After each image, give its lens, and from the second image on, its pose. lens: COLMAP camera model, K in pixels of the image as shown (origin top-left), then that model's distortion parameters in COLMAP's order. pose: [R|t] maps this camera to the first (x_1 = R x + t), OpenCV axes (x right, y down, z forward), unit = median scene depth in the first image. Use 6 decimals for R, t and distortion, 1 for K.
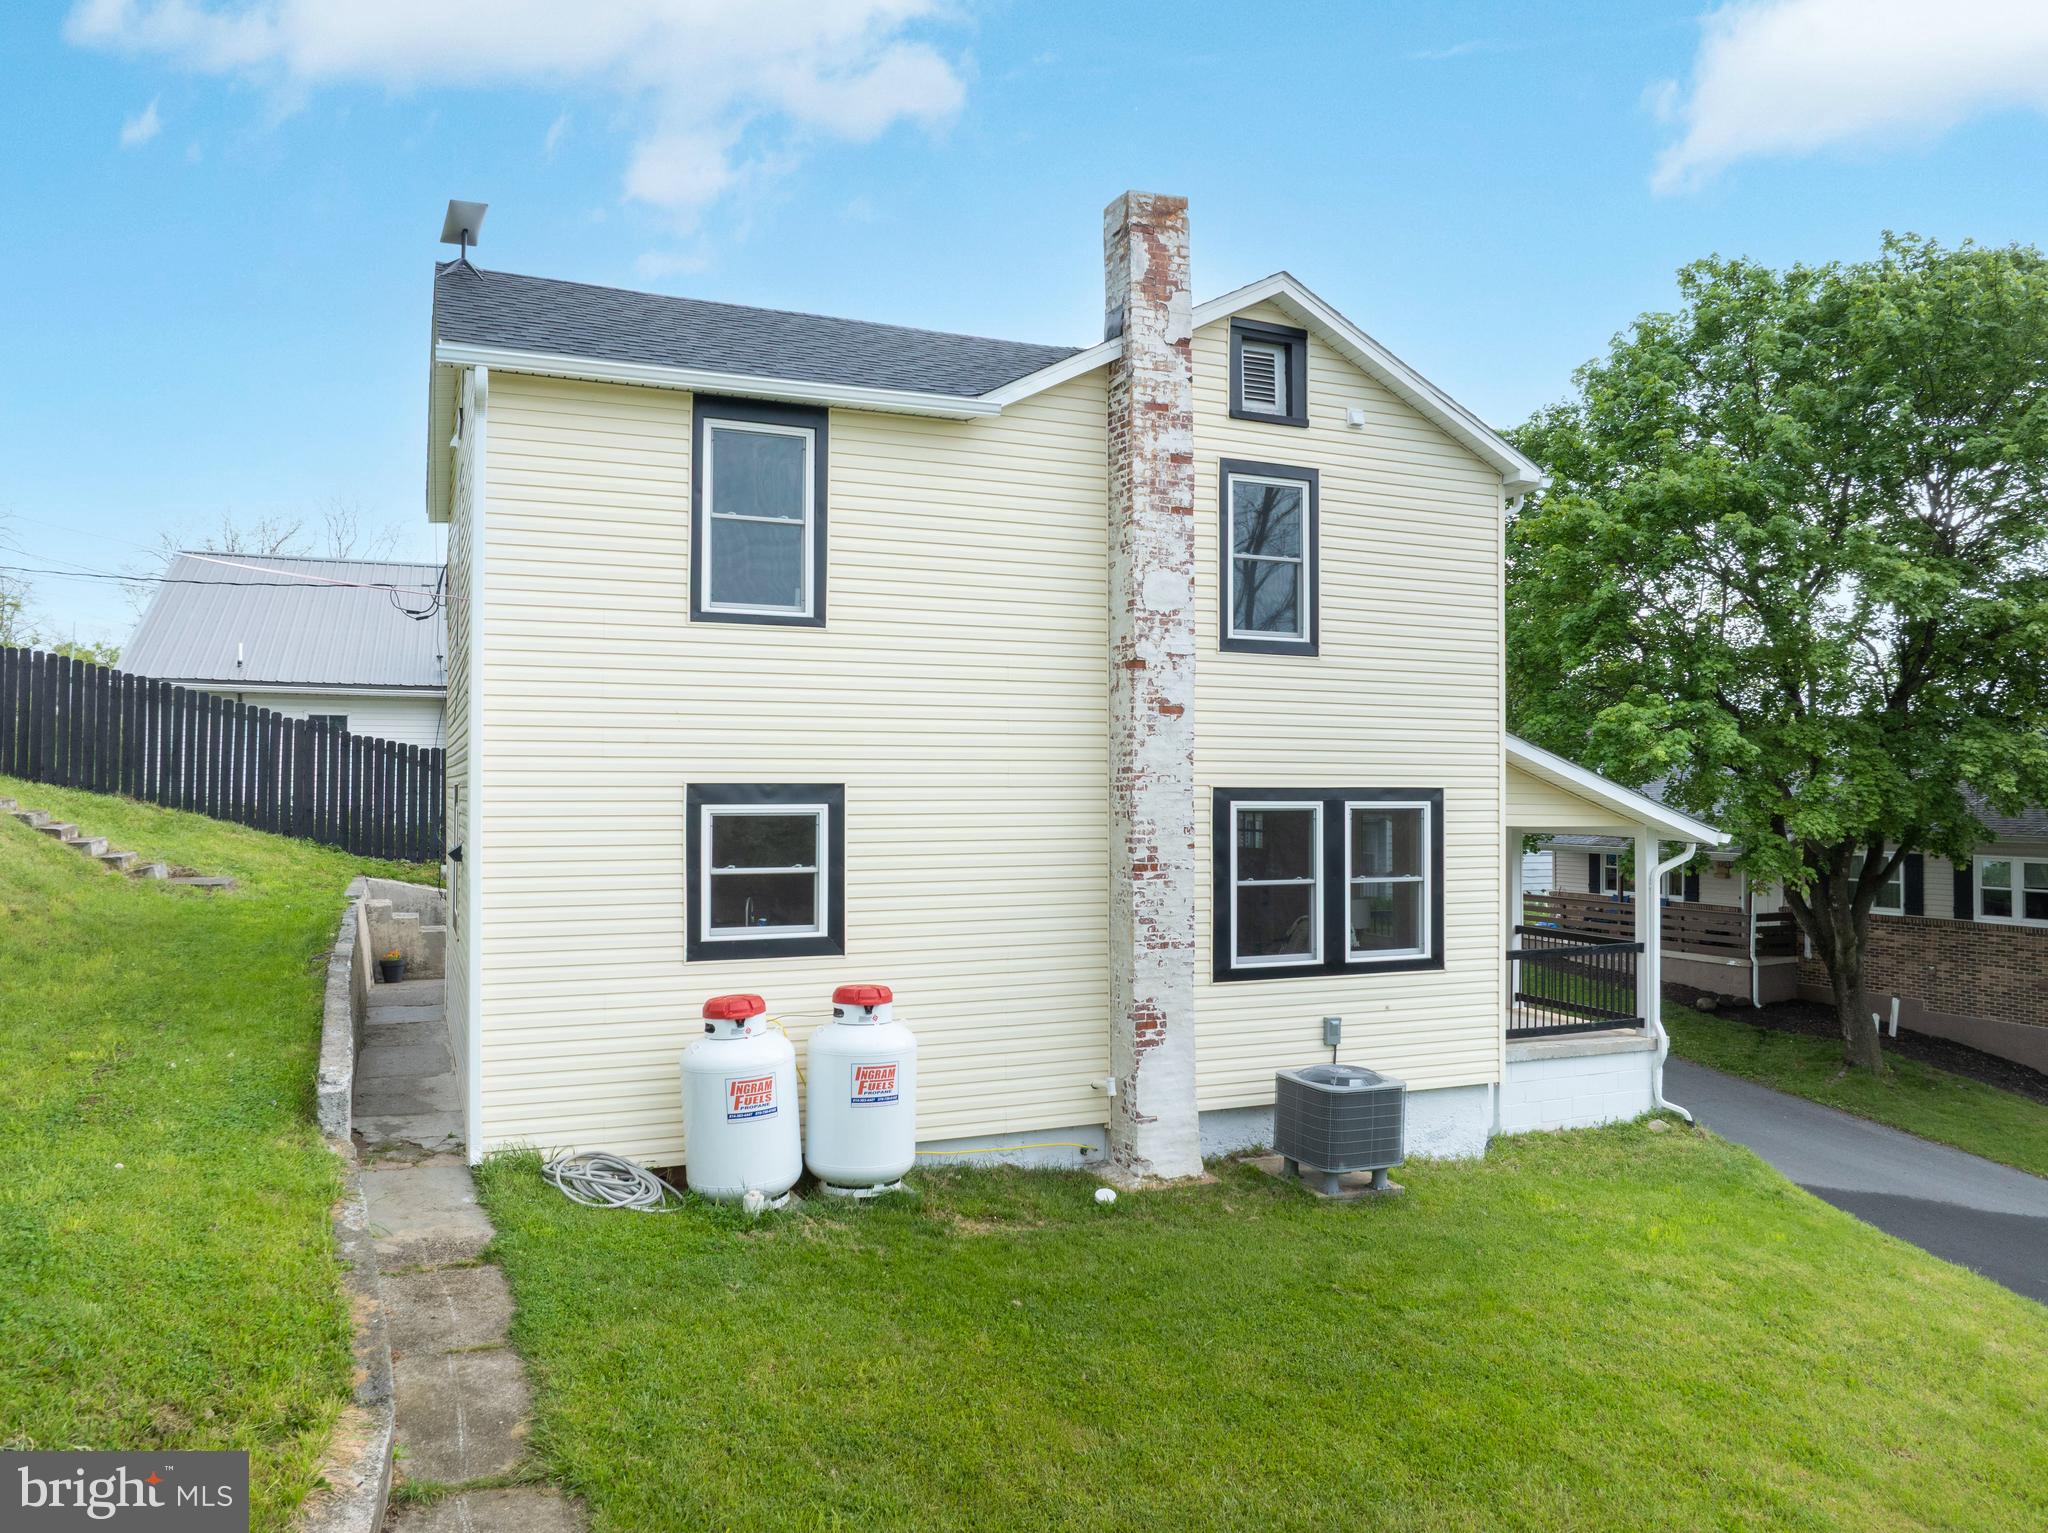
lens RADIAL K [[1443.5, 0, 1024.0], [0, 1443.5, 766.5], [0, 0, 1]] dist [-0.000488, -0.039996]
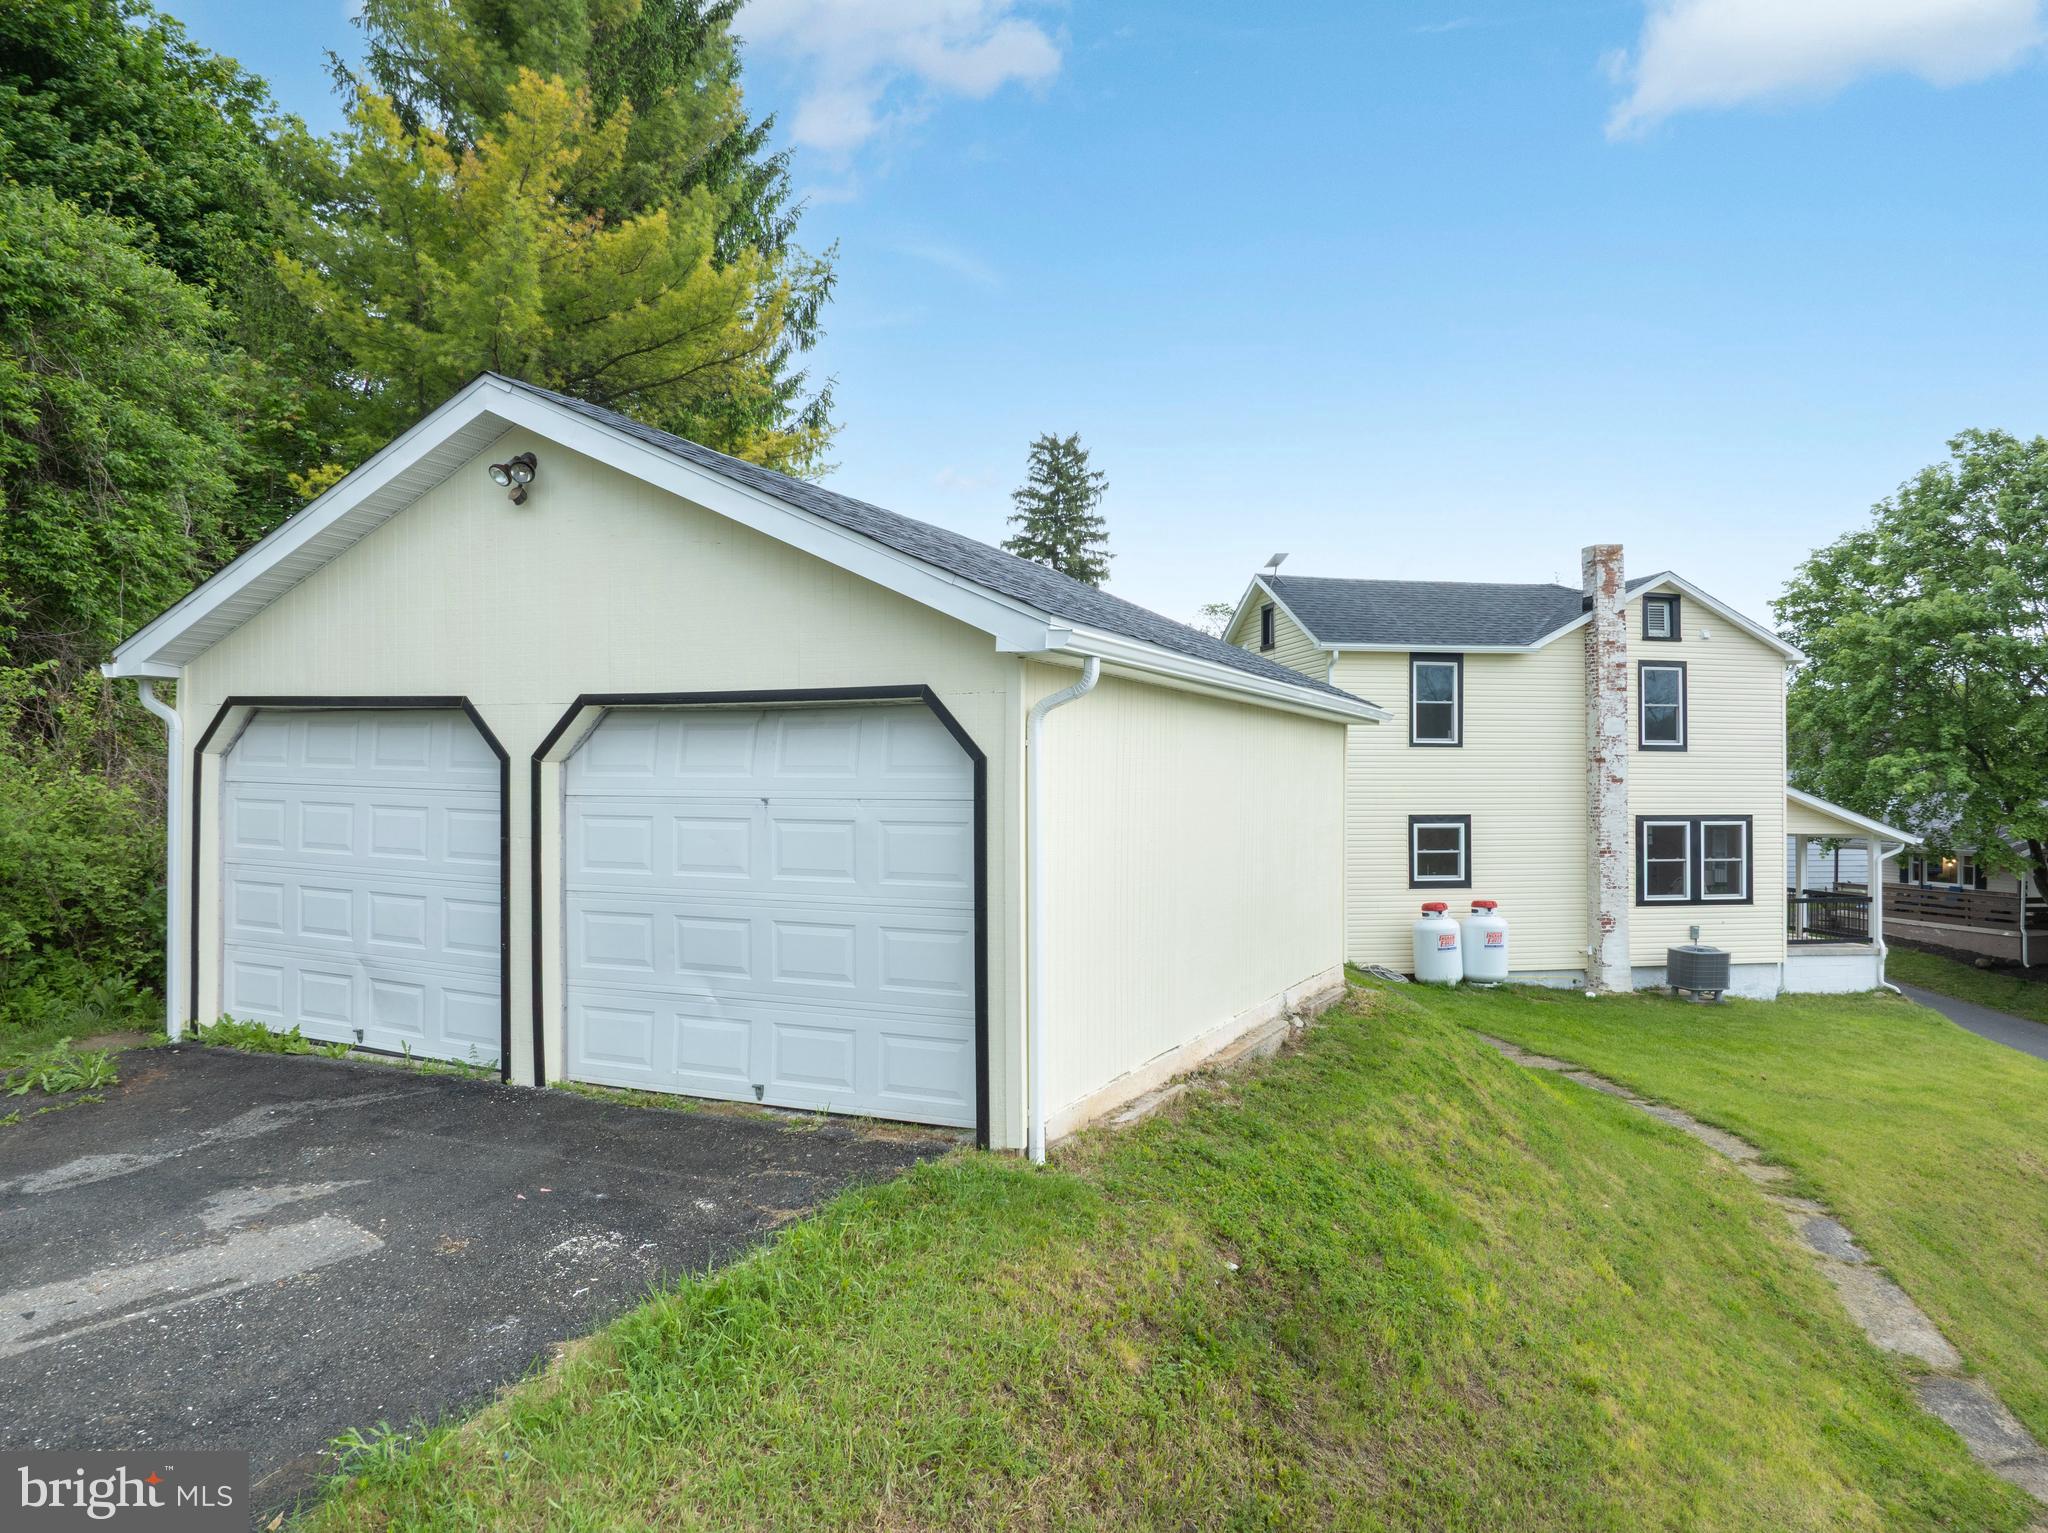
lens RADIAL K [[1435.9, 0, 1024.0], [0, 1435.9, 766.5], [0, 0, 1]] dist [-0.047668, 0.016662]
pose [[0.974904, -0.003895, -0.222593, -0.283208], [0.004034, 0.999992, 0.000166, -0.061811], [0.222591, -0.001060, 0.974911, -1.261978]]
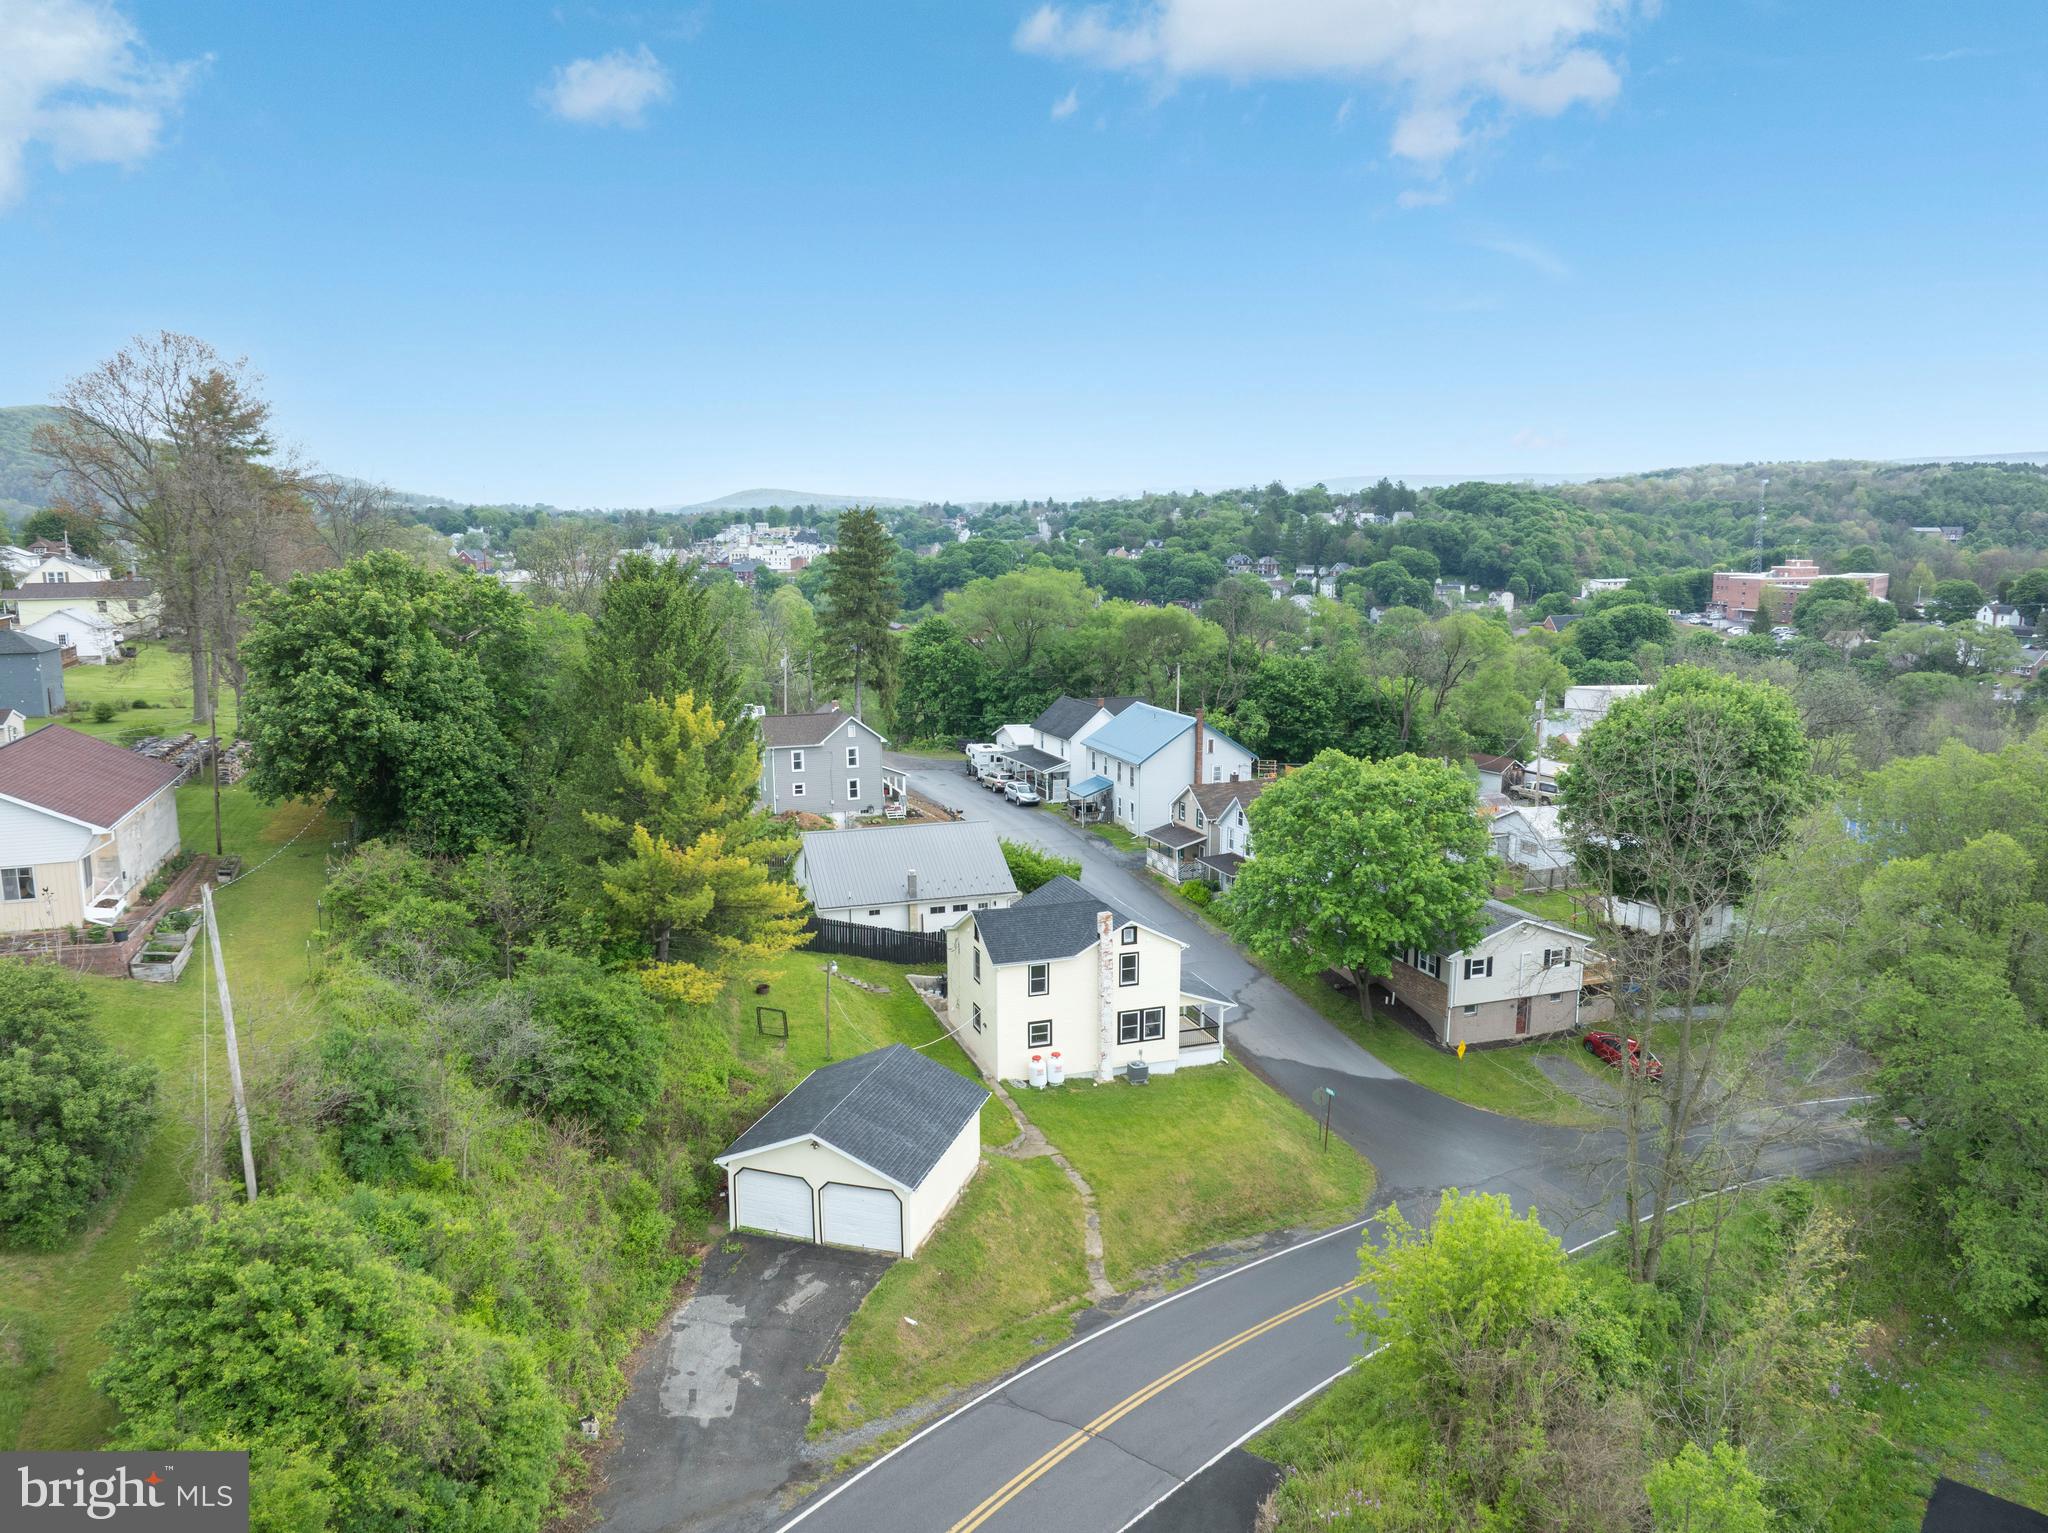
lens RADIAL K [[1443.5, 0, 1024.0], [0, 1443.5, 766.5], [0, 0, 1]] dist [-0.000488, -0.039996]
pose [[0.997291, 0.008853, -0.073024, 0.170466], [0.004978, 0.982333, 0.187077, -1.943024], [0.073390, -0.186934, 0.979627, -4.254887]]
